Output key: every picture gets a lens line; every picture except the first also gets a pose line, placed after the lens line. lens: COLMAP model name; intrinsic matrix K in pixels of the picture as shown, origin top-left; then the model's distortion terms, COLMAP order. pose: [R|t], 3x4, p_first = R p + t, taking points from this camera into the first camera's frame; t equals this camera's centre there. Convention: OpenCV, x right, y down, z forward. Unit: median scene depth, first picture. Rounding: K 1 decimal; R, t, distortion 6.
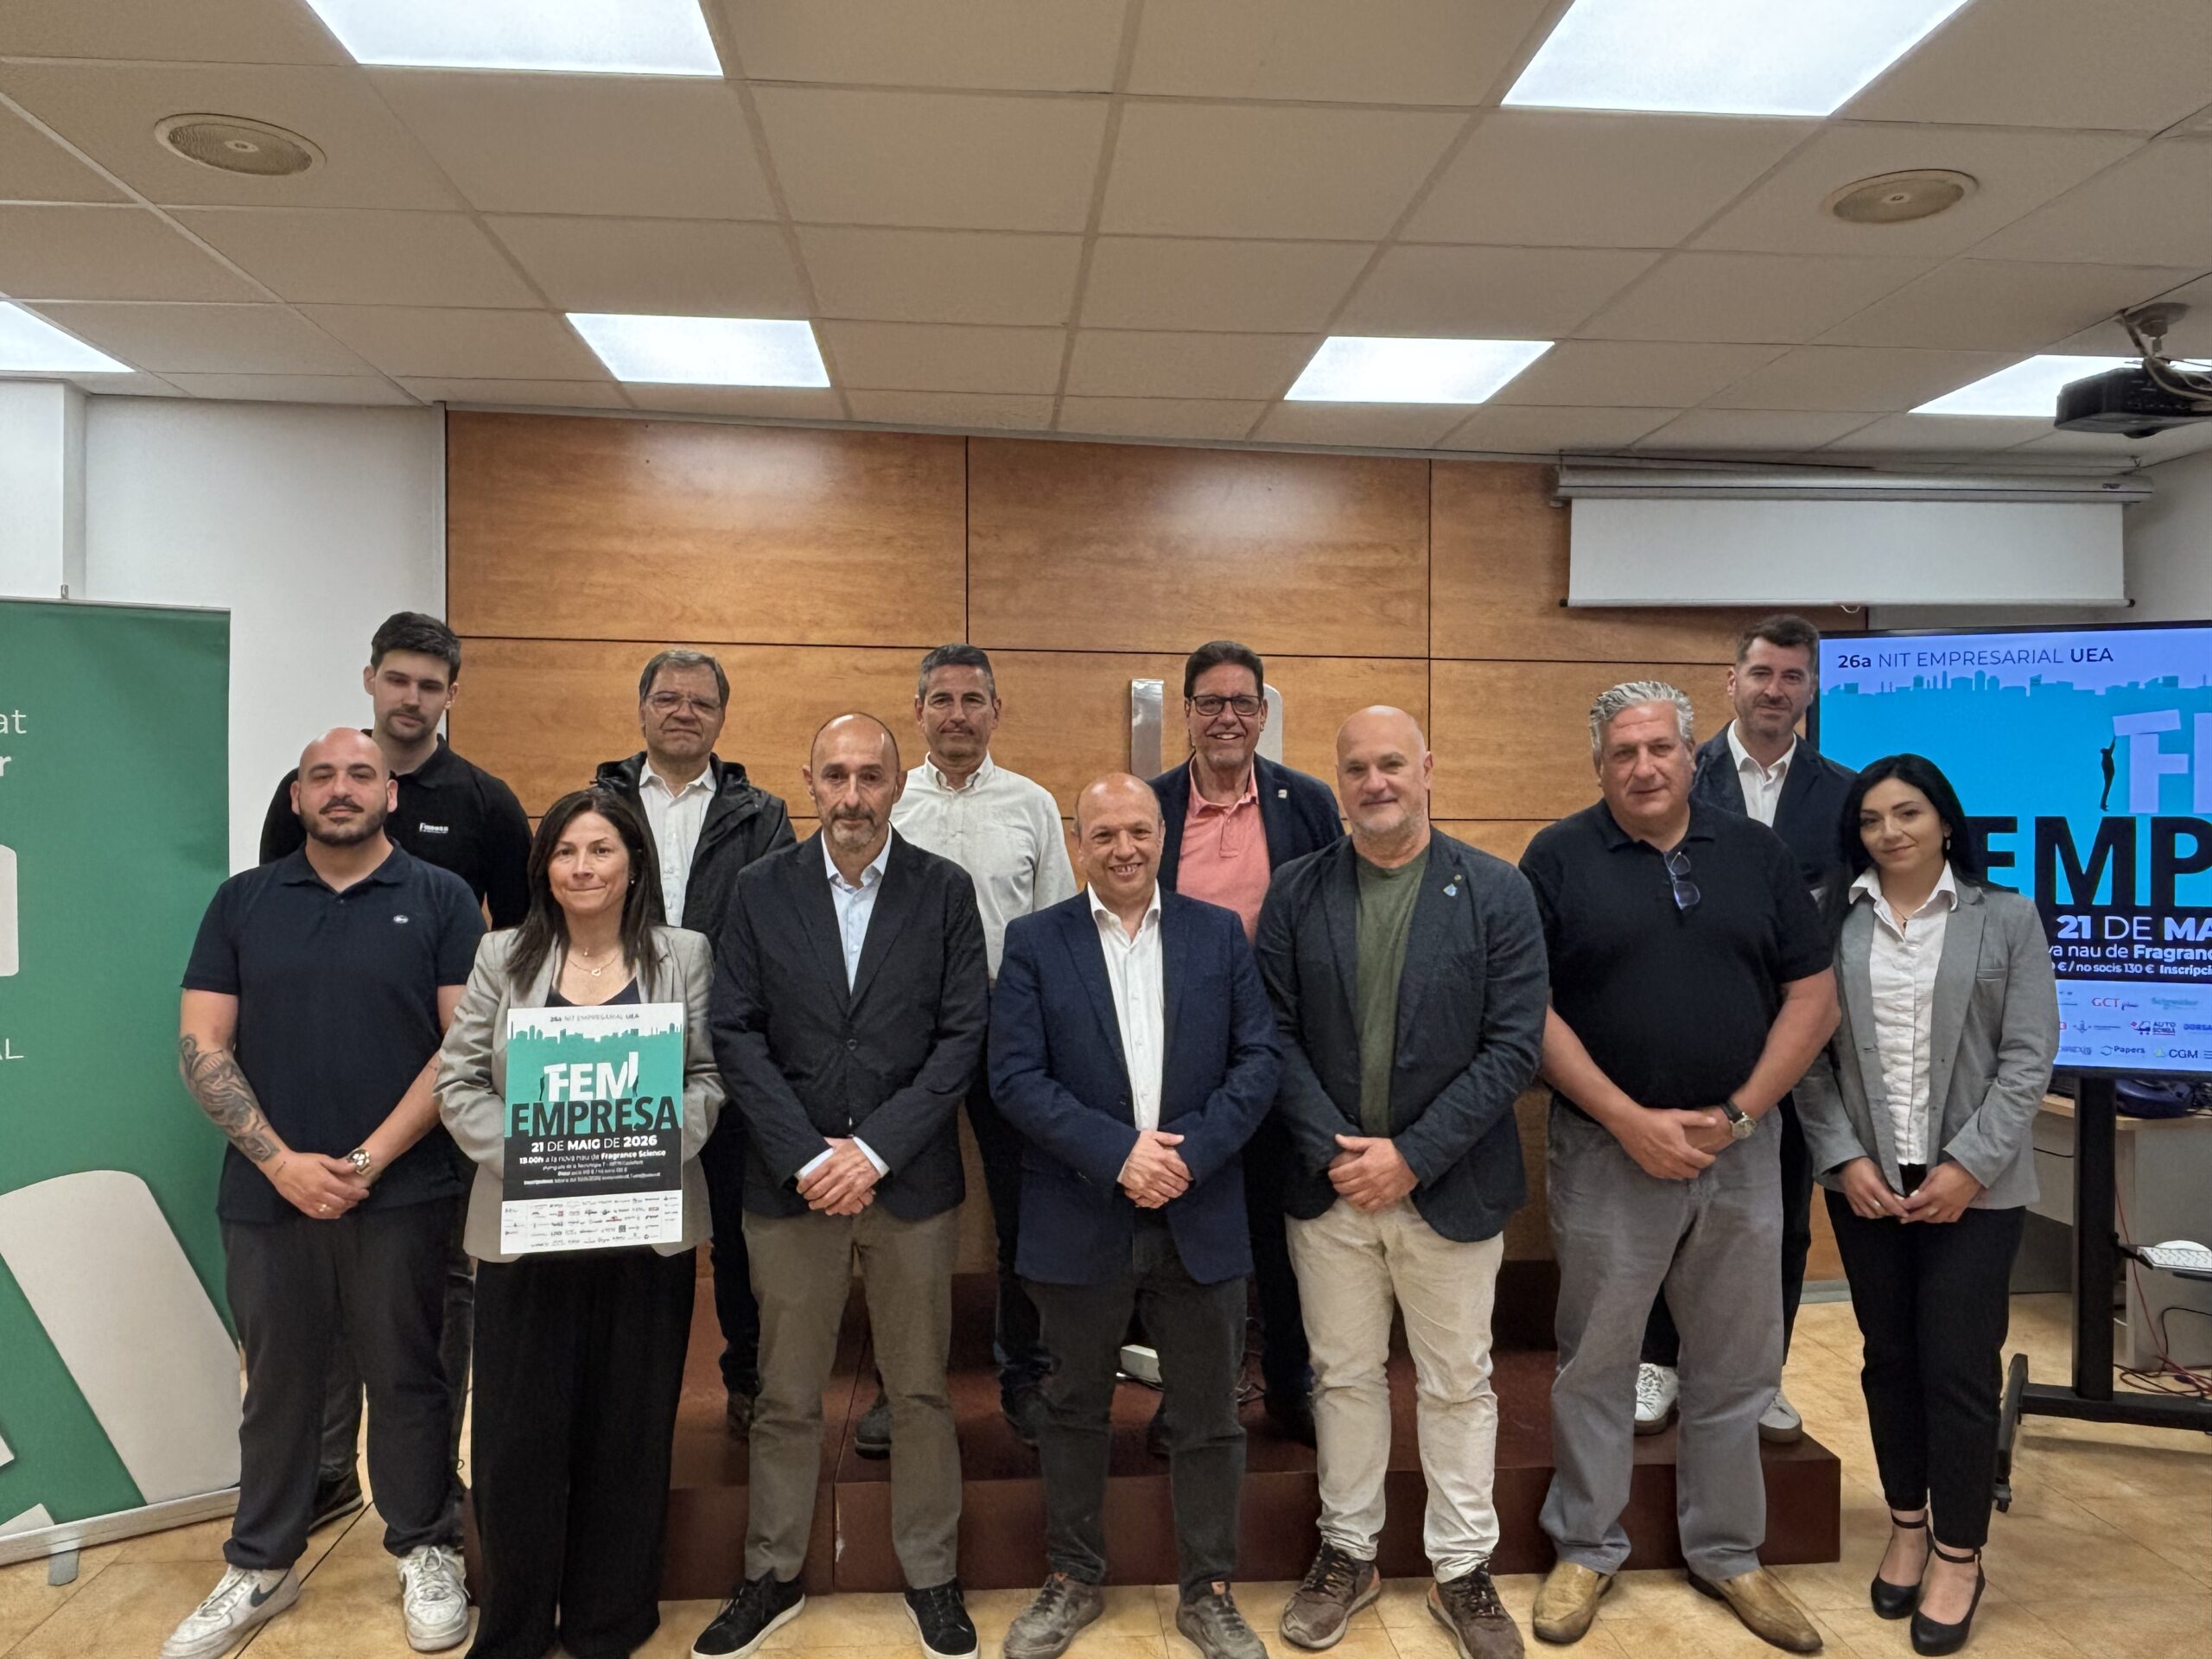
lens RADIAL K [[1557.9, 0, 1102.8], [0, 1557.9, 827.0], [0, 0, 1]] dist [0.048769, -0.052639]
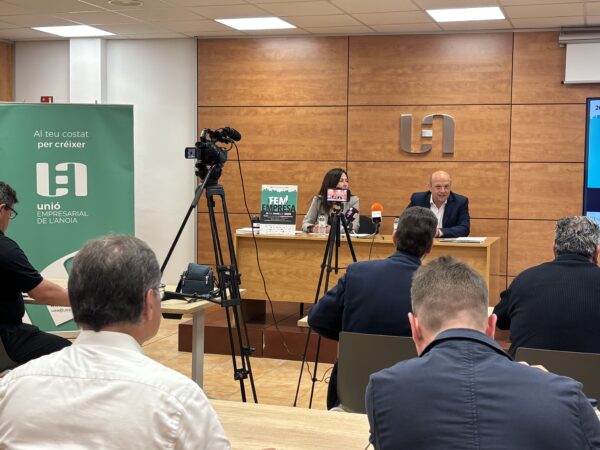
lens RADIAL K [[870.2, 0, 308.6], [0, 870.2, 222.0], [0, 0, 1]] dist [0.257788, -1.054274]
pose [[0.923615, 0.030885, -0.382076, 0.529895], [-0.009805, 0.998326, 0.056995, 0.018129], [0.383197, -0.048895, 0.922372, -0.663010]]
